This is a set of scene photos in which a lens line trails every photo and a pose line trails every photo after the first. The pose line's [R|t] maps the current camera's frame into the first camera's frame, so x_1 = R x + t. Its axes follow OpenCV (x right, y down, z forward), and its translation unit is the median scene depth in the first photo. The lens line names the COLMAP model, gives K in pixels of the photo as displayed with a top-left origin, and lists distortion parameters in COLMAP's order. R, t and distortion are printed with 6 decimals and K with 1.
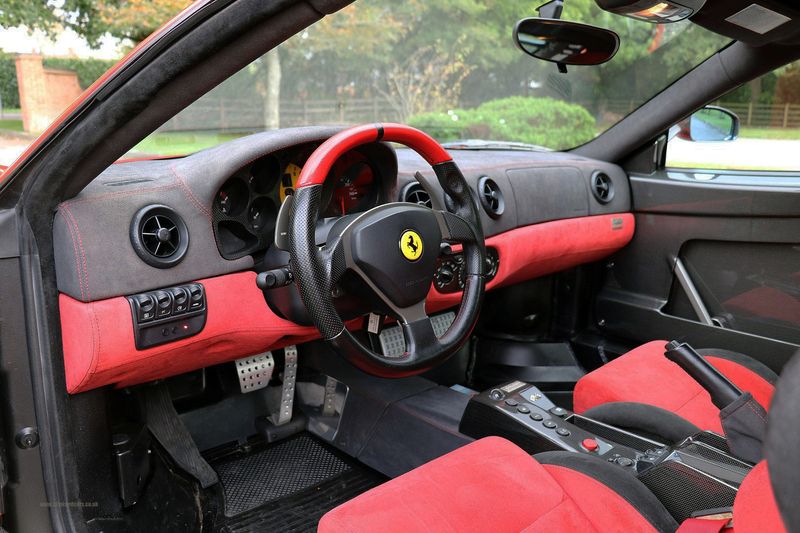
lens RADIAL K [[1606.5, 0, 398.7], [0, 1606.5, 267.4], [0, 0, 1]] dist [0.479099, 0.000000]
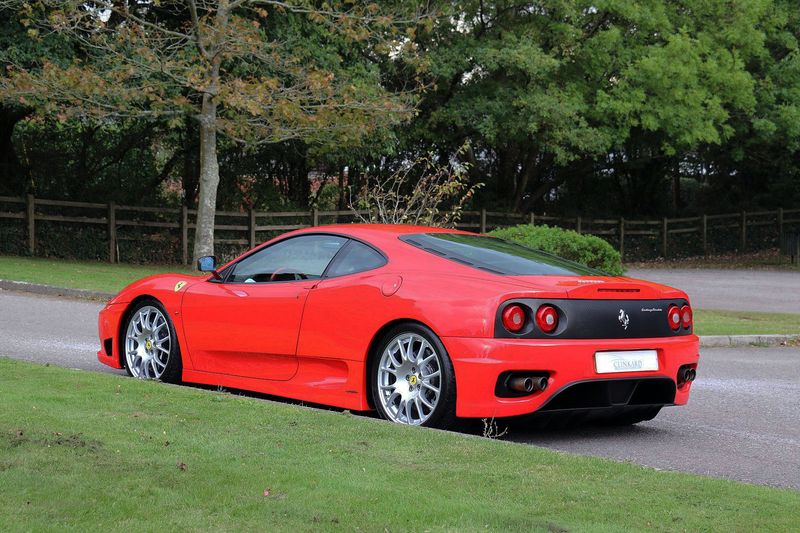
lens RADIAL K [[1606.5, 0, 400.7], [0, 1606.5, 266.7], [0, 0, 1]] dist [0.479099, 0.000000]
pose [[0.999702, 0.010531, 0.022035, -0.017301], [-0.008681, 0.996559, -0.082431, -0.035706], [-0.022827, 0.082215, 0.996353, 0.417821]]
